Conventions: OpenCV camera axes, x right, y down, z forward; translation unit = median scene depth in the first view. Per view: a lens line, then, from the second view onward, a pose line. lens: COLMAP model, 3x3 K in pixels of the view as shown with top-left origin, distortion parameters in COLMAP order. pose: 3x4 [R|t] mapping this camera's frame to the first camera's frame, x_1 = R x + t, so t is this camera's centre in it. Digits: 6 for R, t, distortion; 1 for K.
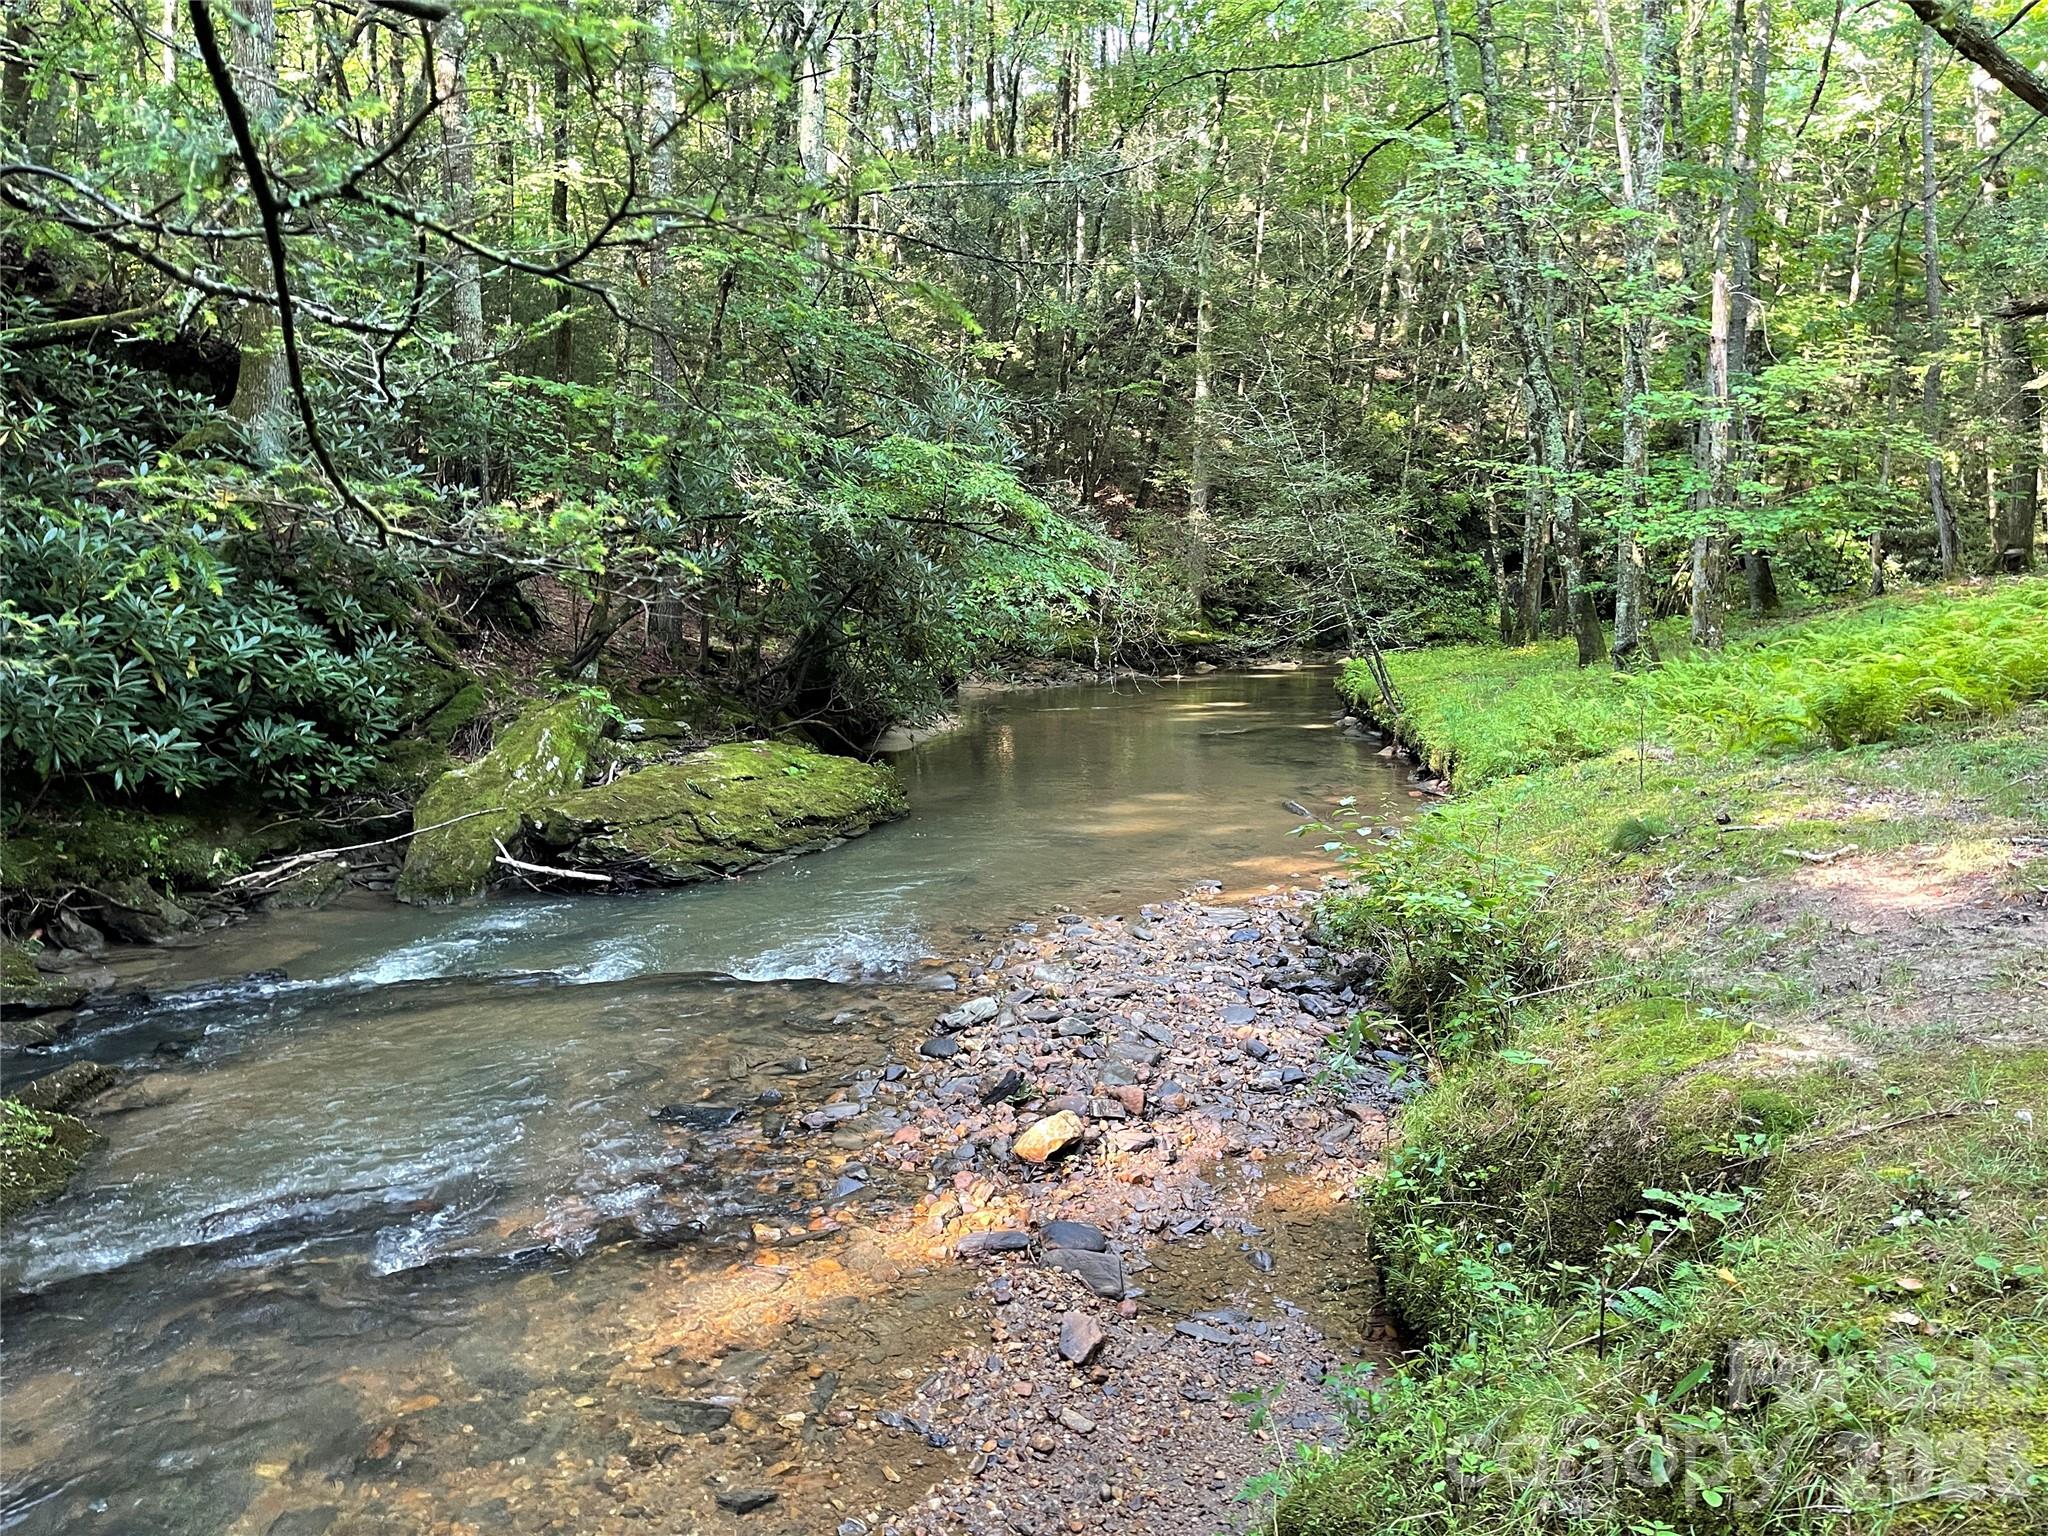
lens RADIAL K [[1543.0, 0, 1022.2], [0, 1543.0, 769.8], [0, 0, 1]] dist [-0.005624, 0.000495]
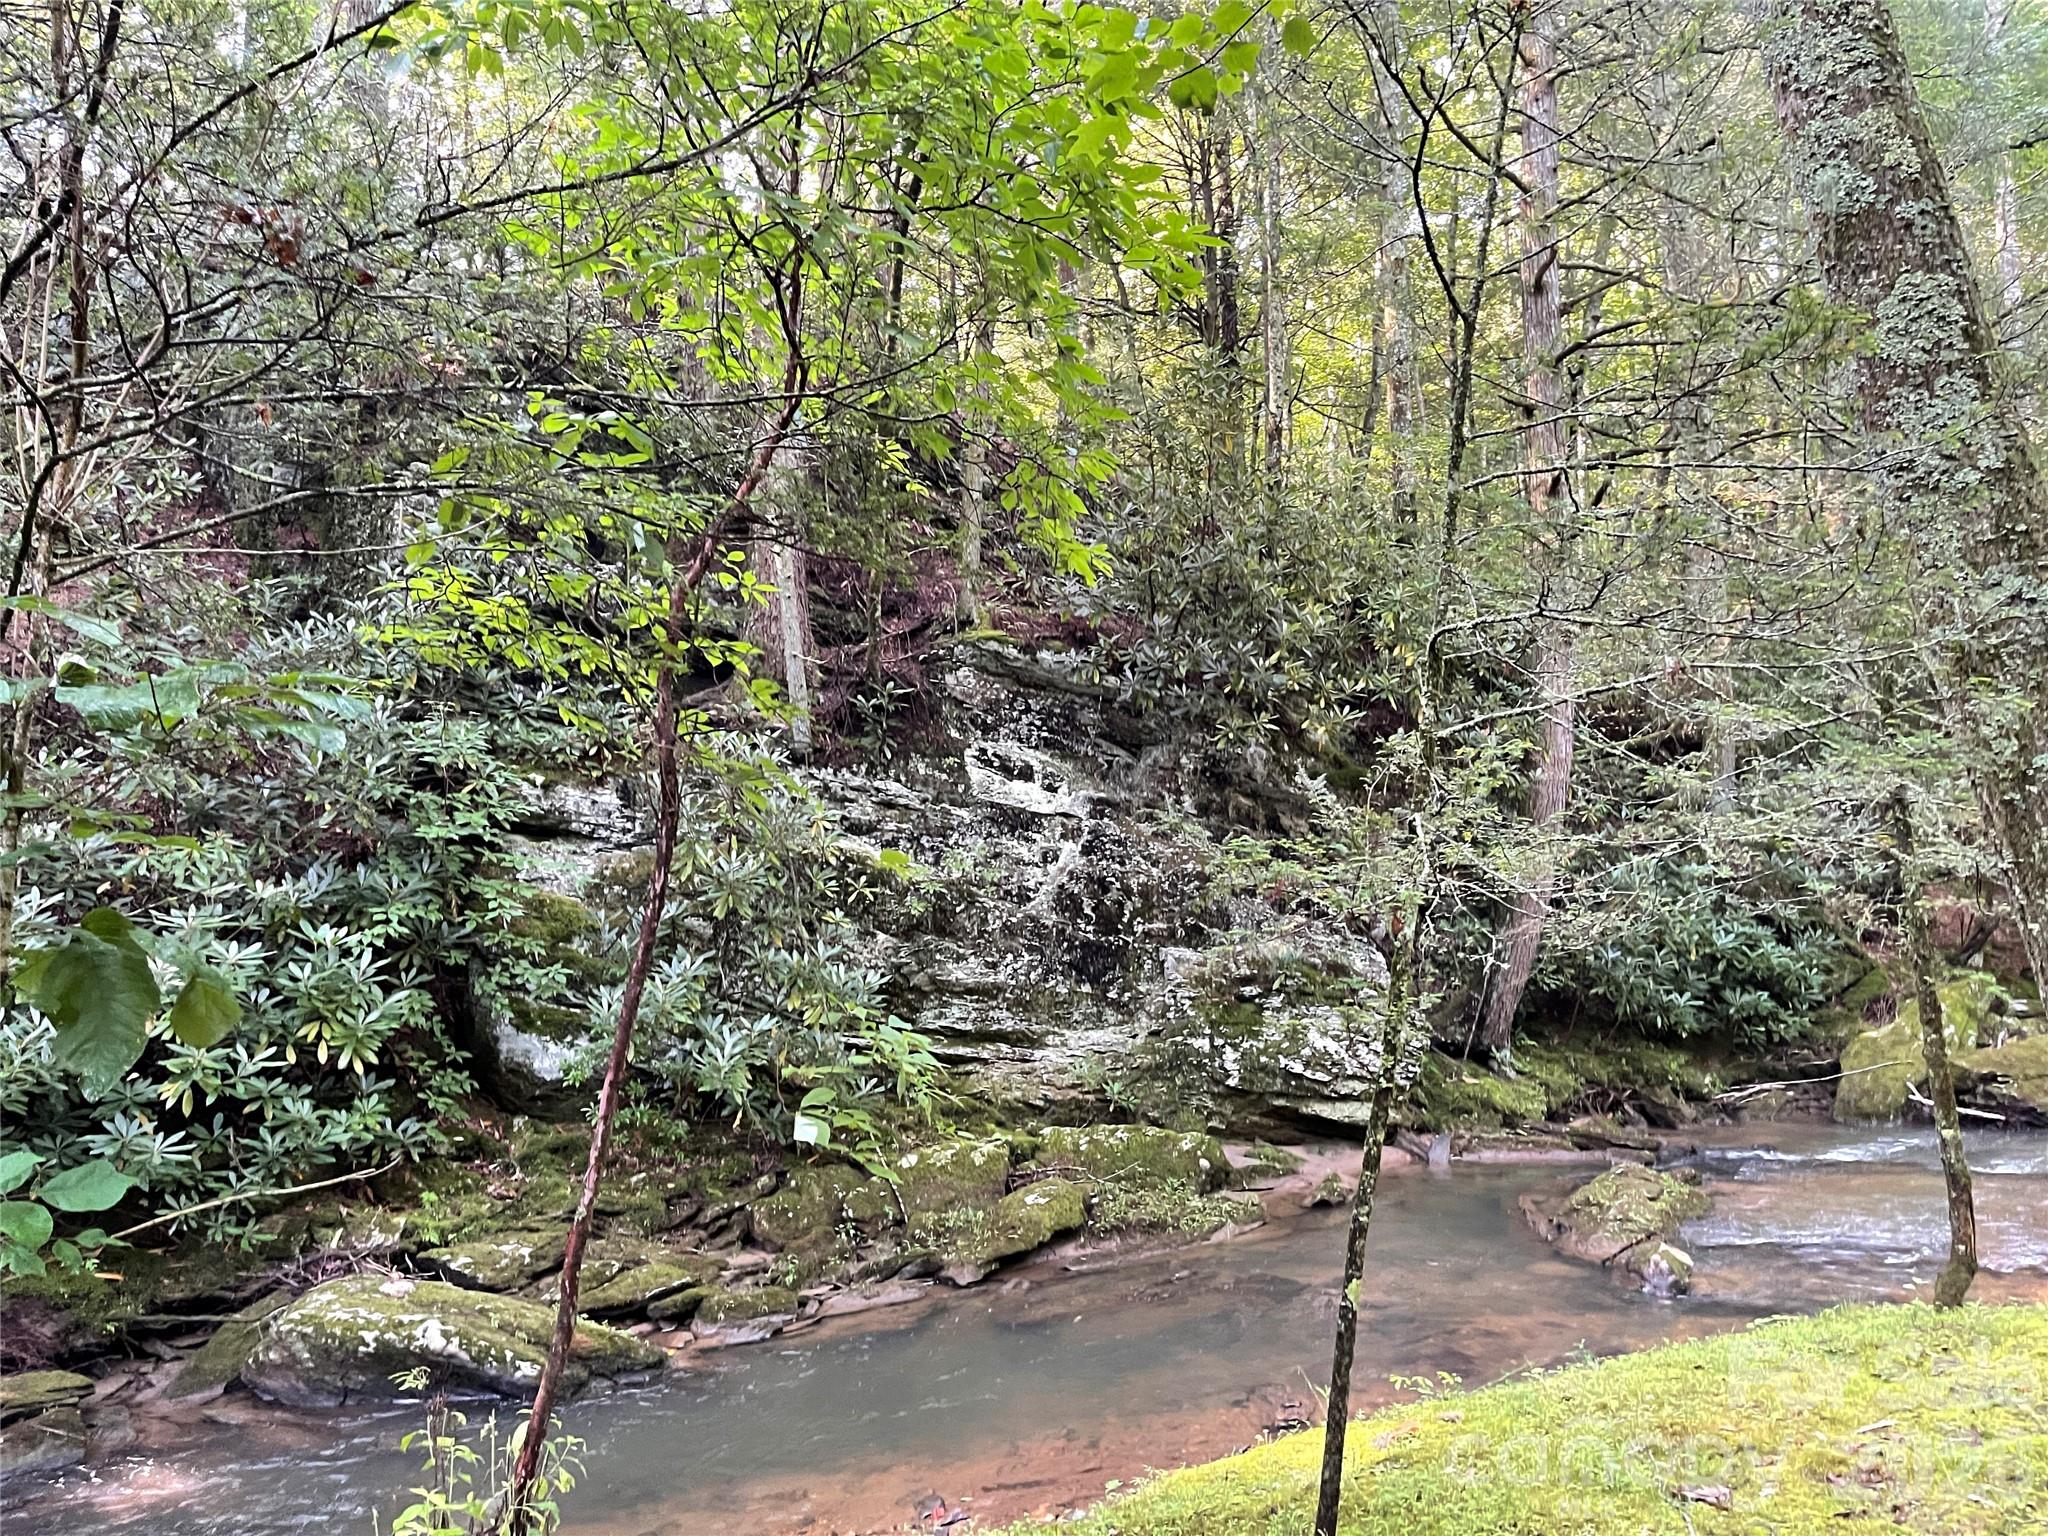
lens RADIAL K [[1543.0, 0, 1020.5], [0, 1543.0, 771.7], [0, 0, 1]] dist [-0.005624, 0.000495]
pose [[0.688557, -0.080025, -0.720754, 0.122551], [-0.057291, 0.984783, -0.164072, 0.043295], [0.722916, 0.154265, 0.673494, -0.528089]]
